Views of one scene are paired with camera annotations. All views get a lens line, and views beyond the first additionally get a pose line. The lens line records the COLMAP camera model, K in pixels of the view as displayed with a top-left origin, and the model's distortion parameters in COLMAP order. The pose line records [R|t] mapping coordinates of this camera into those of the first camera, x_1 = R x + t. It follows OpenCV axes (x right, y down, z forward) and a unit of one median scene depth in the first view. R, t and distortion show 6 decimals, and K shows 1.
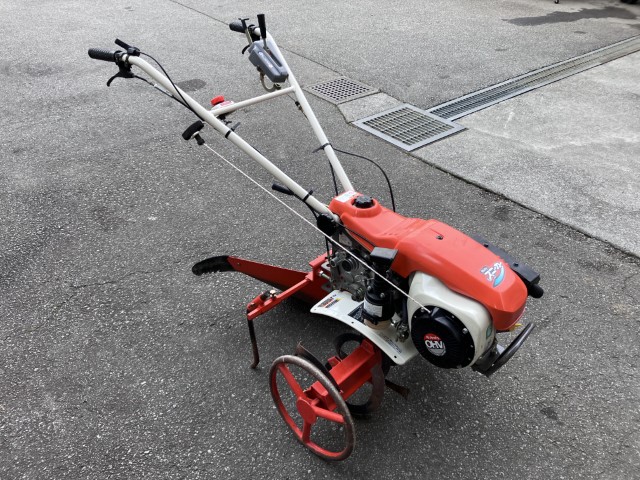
lens RADIAL K [[508.9, 0, 318.4], [0, 508.9, 238.2], [0, 0, 1]] dist [0.008227, -0.013023]
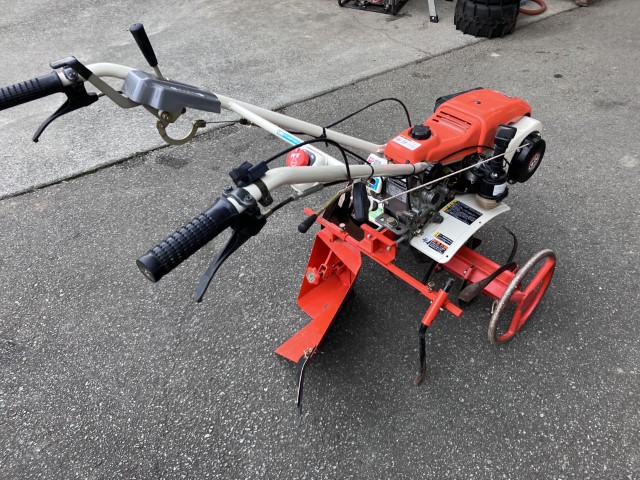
lens RADIAL K [[508.9, 0, 320.6], [0, 508.9, 240.3], [0, 0, 1]] dist [0.008227, -0.013023]
pose [[0.087222, -0.675444, 0.732235, -0.656769], [0.575873, 0.633964, 0.516198, -0.471498], [-0.812873, 0.376650, 0.444265, 0.710324]]
